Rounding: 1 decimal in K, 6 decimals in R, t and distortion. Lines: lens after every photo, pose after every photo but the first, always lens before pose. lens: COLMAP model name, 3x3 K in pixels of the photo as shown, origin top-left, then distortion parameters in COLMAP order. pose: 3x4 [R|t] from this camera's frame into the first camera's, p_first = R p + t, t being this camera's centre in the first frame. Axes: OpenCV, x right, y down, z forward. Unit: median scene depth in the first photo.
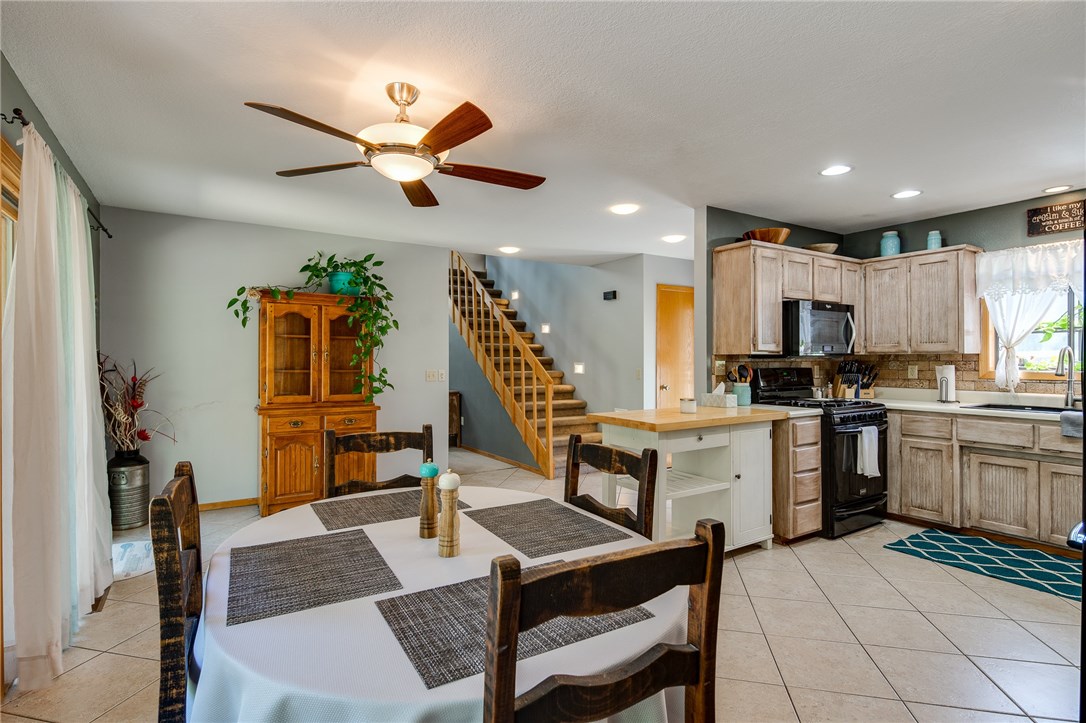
lens RADIAL K [[524.9, 0, 531.2], [0, 524.9, 360.8], [0, 0, 1]] dist [0.018530, -0.016281]
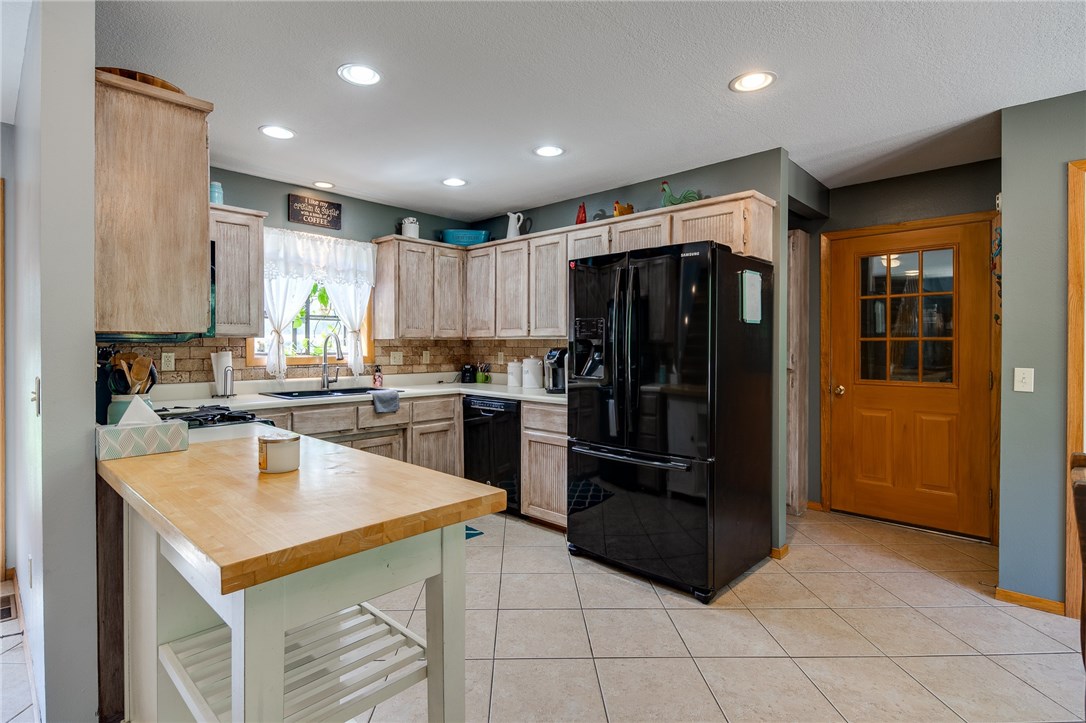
lens RADIAL K [[526.7, 0, 539.2], [0, 526.7, 346.9], [0, 0, 1]] dist [0.018190, -0.016083]
pose [[-0.255297, -0.000987, 0.966862, -0.134445], [0.002564, 0.999995, 0.001698, 0.000777], [-0.966859, 0.002913, -0.255294, 0.779570]]
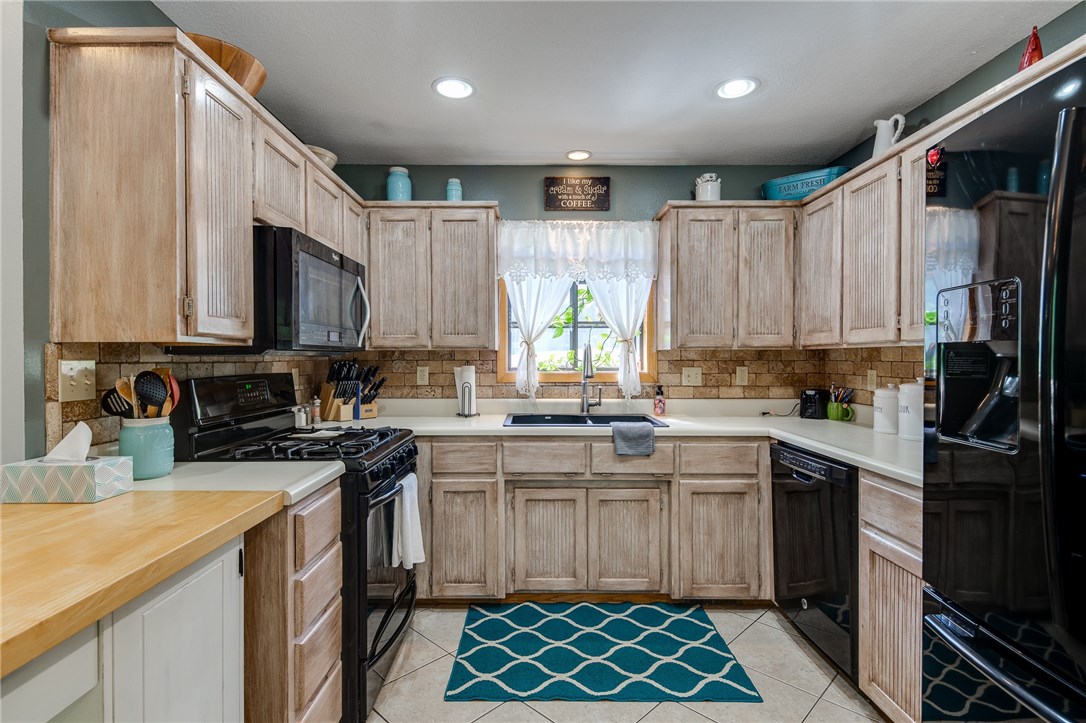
lens RADIAL K [[524.9, 0, 531.2], [0, 524.9, 360.8], [0, 0, 1]] dist [0.018530, -0.016281]
pose [[0.531260, -0.002174, 0.847206, 0.225376], [0.002252, 0.999997, 0.001154, 0.000641], [-0.847206, 0.001295, 0.531264, 0.564567]]
